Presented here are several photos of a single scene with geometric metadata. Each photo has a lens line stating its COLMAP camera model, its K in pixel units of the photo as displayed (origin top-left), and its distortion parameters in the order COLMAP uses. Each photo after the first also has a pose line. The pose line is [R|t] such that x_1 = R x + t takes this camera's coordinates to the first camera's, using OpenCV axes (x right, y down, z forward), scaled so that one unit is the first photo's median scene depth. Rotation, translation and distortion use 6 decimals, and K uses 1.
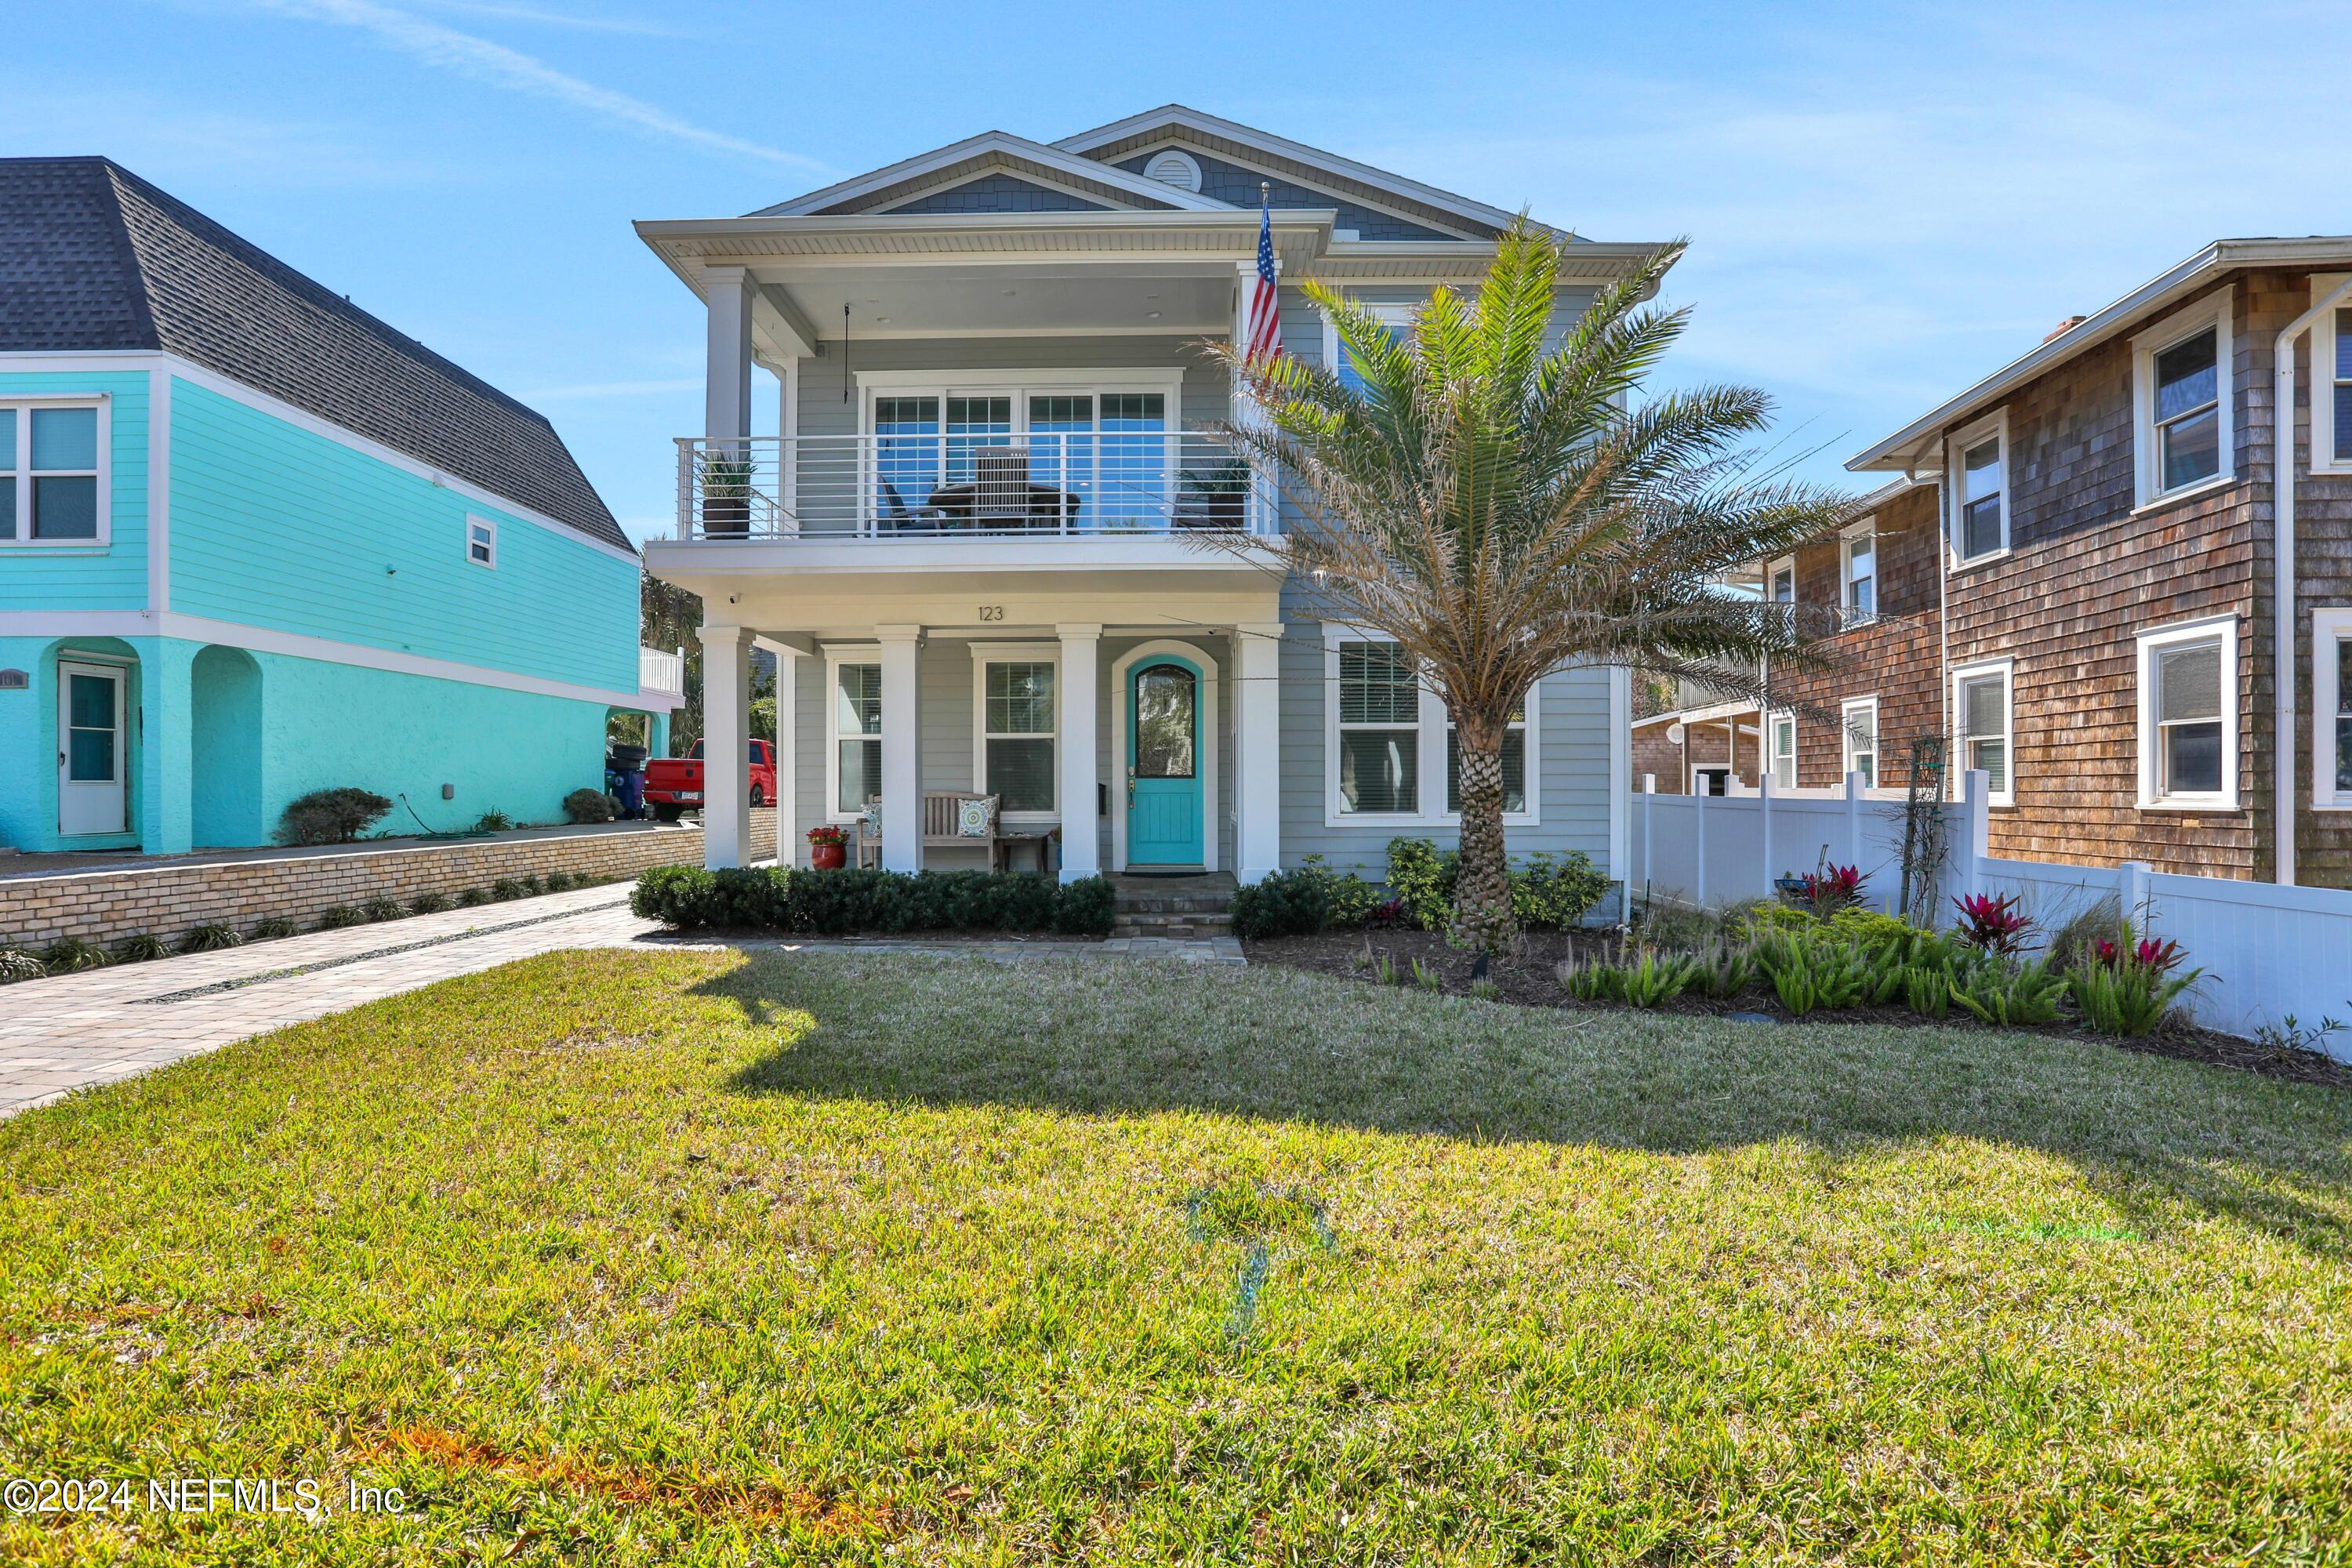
lens RADIAL K [[1203.1, 0, 1188.6], [0, 1203.1, 788.9], [0, 0, 1]] dist [-0.037921, 0.004573]
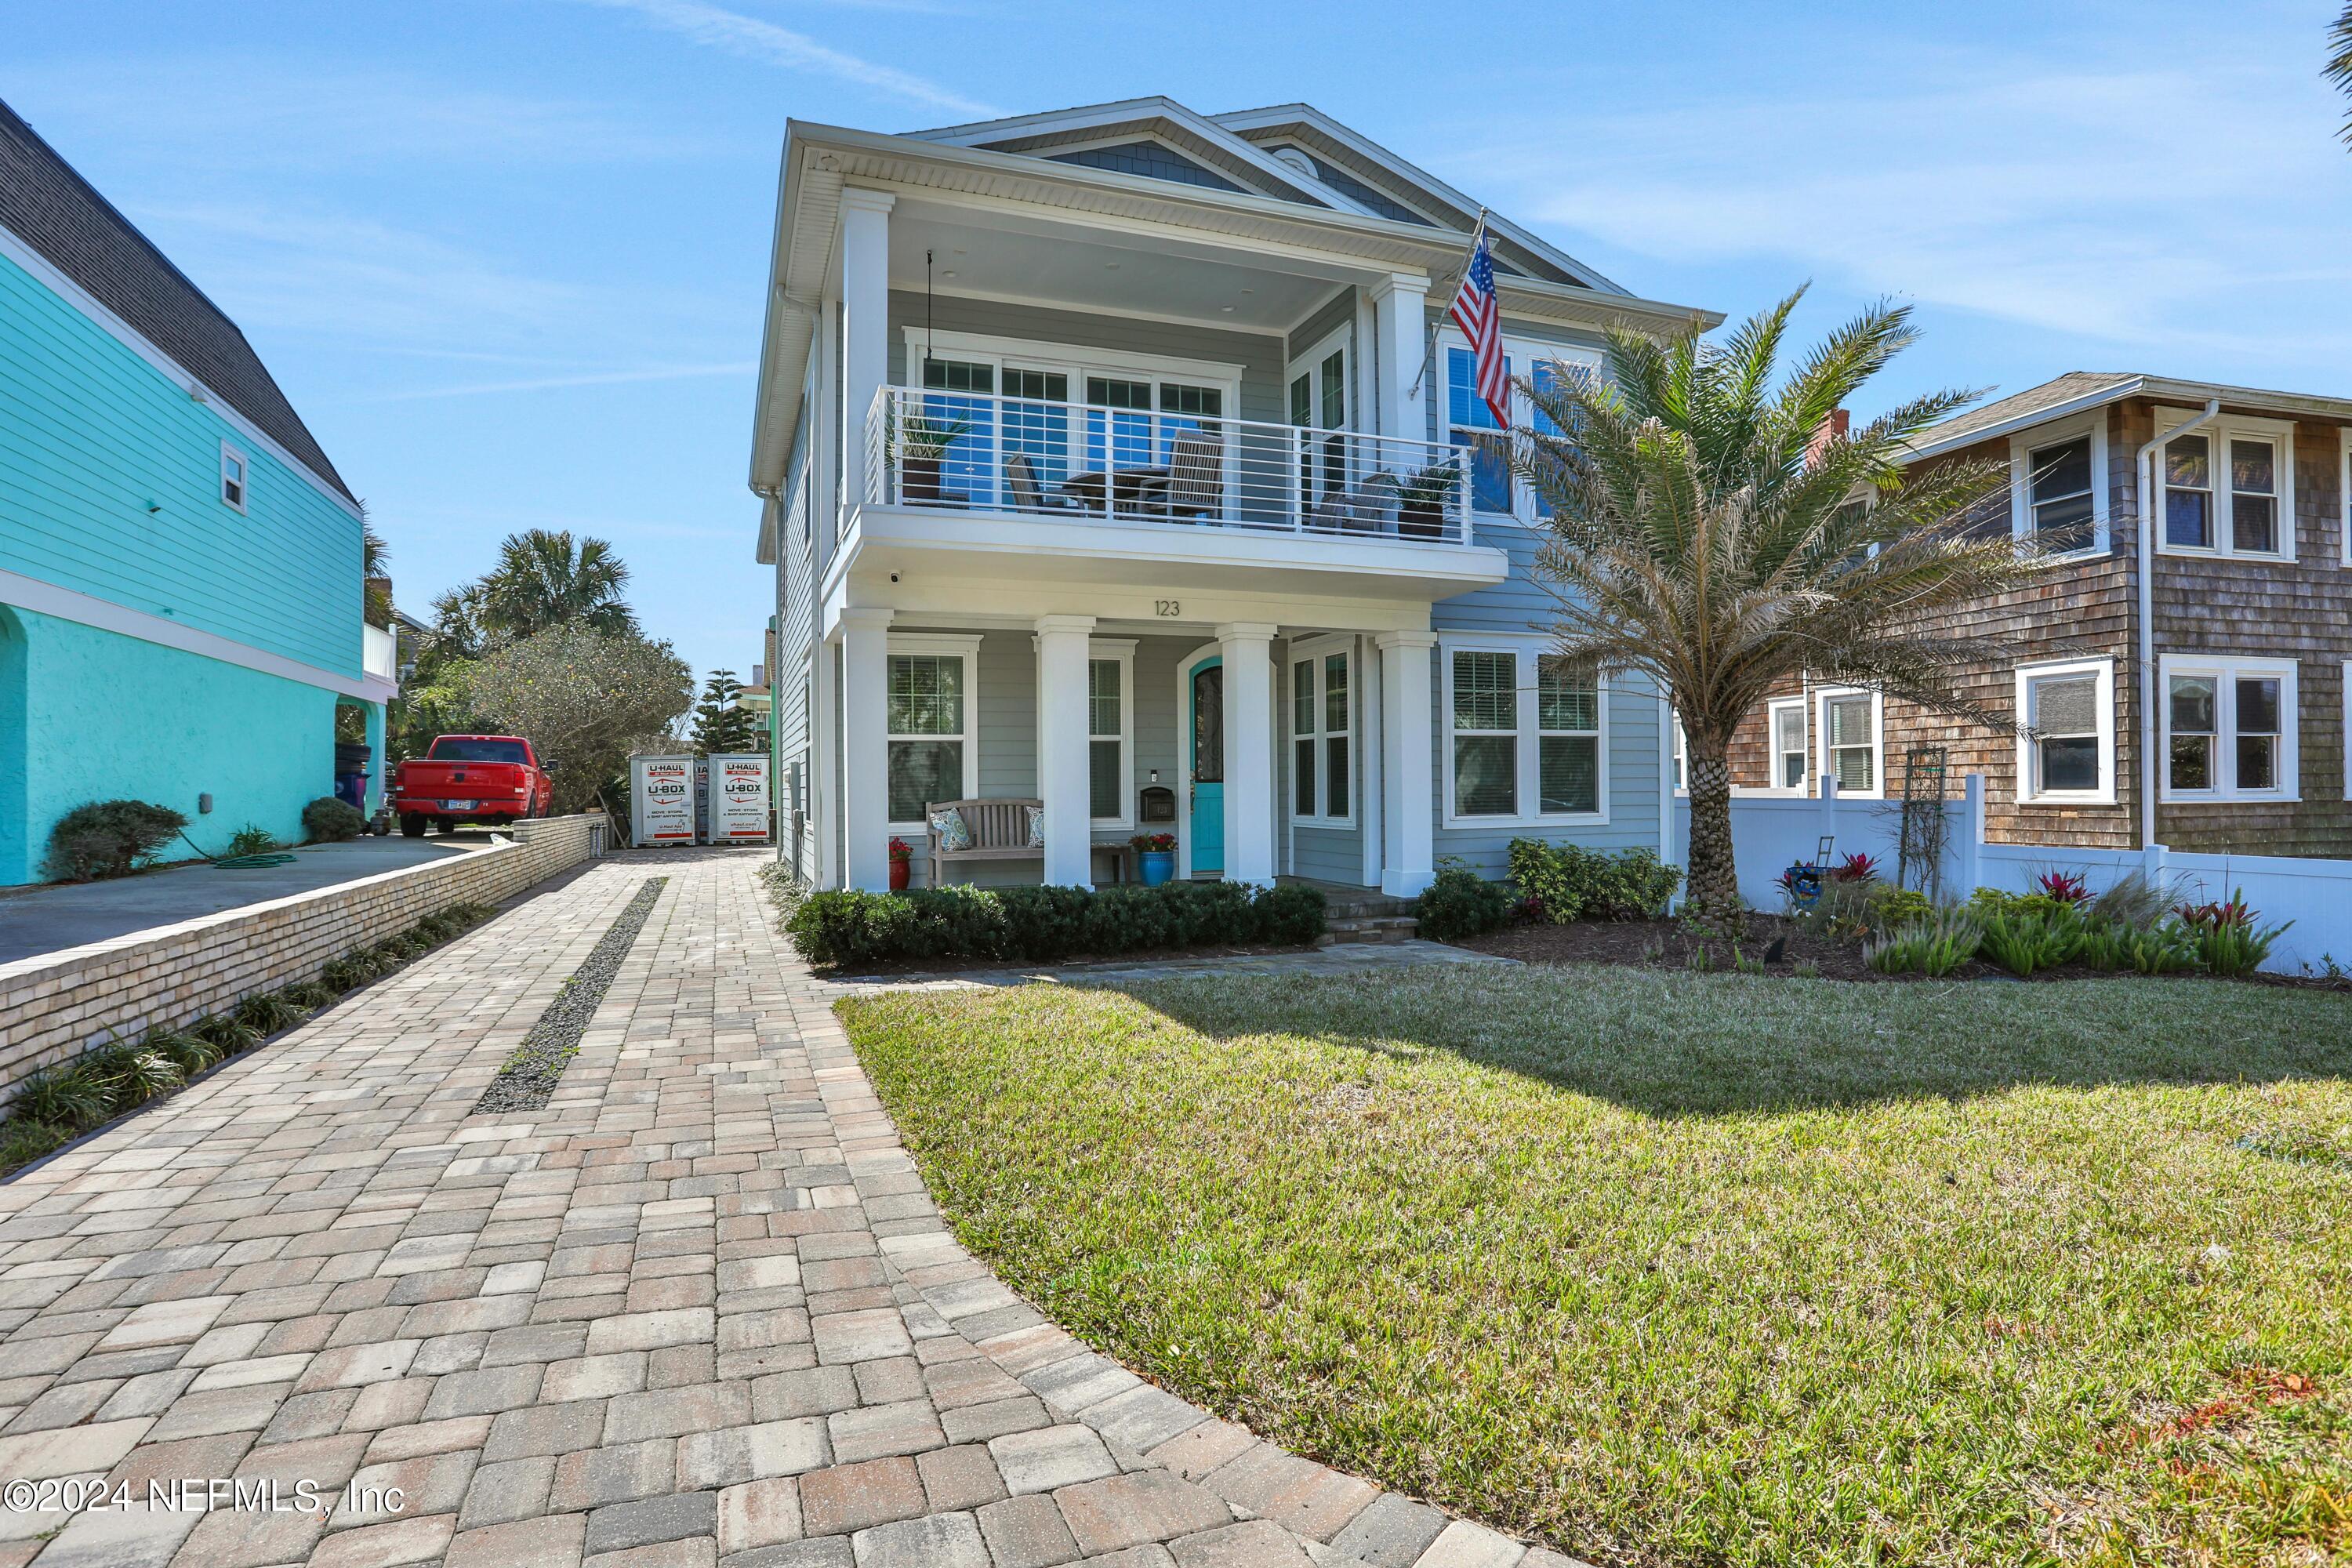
lens RADIAL K [[1203.1, 0, 1178.0], [0, 1203.1, 785.3], [0, 0, 1]] dist [-0.037921, 0.004573]
pose [[0.933087, -0.005253, 0.359613, -0.499202], [0.006496, 0.999976, -0.002248, -0.005746], [-0.359593, 0.004433, 0.933099, 0.122617]]
